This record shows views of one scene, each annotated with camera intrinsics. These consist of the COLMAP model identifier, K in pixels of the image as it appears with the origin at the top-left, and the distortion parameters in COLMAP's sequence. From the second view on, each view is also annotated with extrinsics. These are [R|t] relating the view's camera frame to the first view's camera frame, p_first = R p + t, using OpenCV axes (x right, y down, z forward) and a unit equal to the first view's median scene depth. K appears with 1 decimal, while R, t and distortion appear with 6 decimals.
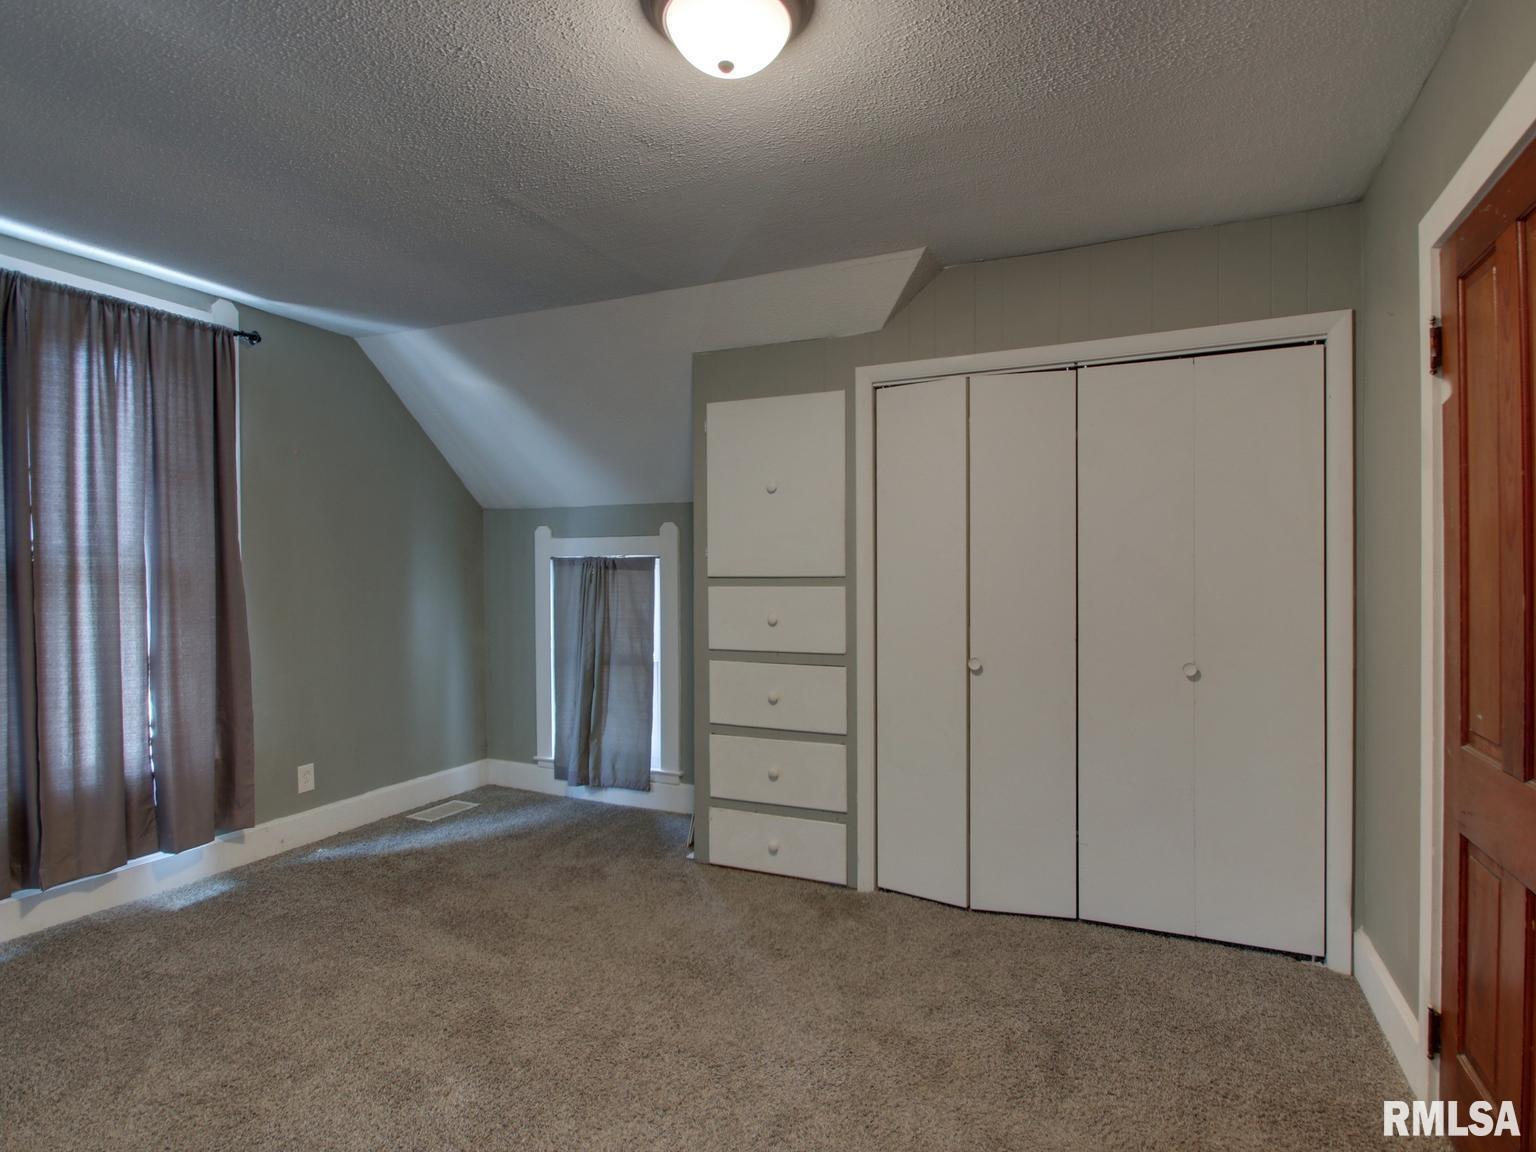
lens RADIAL K [[836.7, 0, 758.2], [0, 836.7, 584.9], [0, 0, 1]] dist [0.015563, -0.018764]
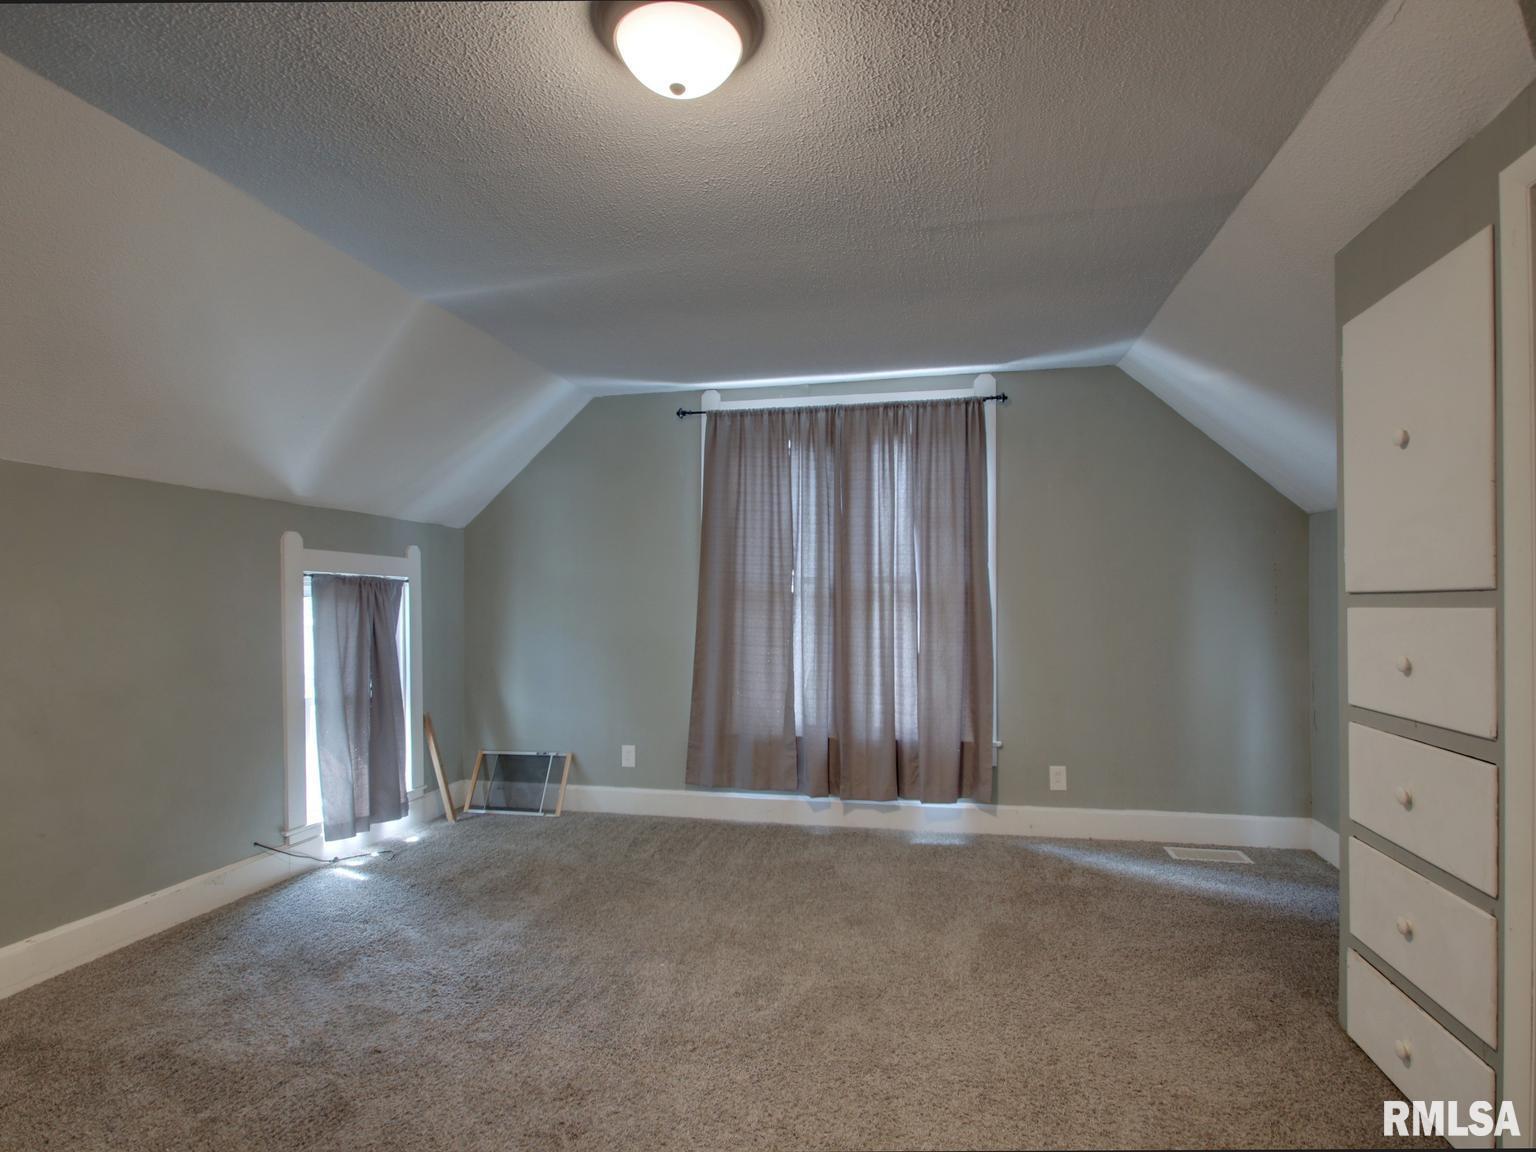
lens RADIAL K [[808.8, 0, 771.6], [0, 808.8, 606.8], [0, 0, 1]] dist [0.004490, -0.000301]
pose [[0.215476, 0.006272, -0.976489, 0.483737], [-0.007879, 0.999958, 0.004684, 0.001764], [0.976477, 0.006685, 0.215516, 0.454125]]
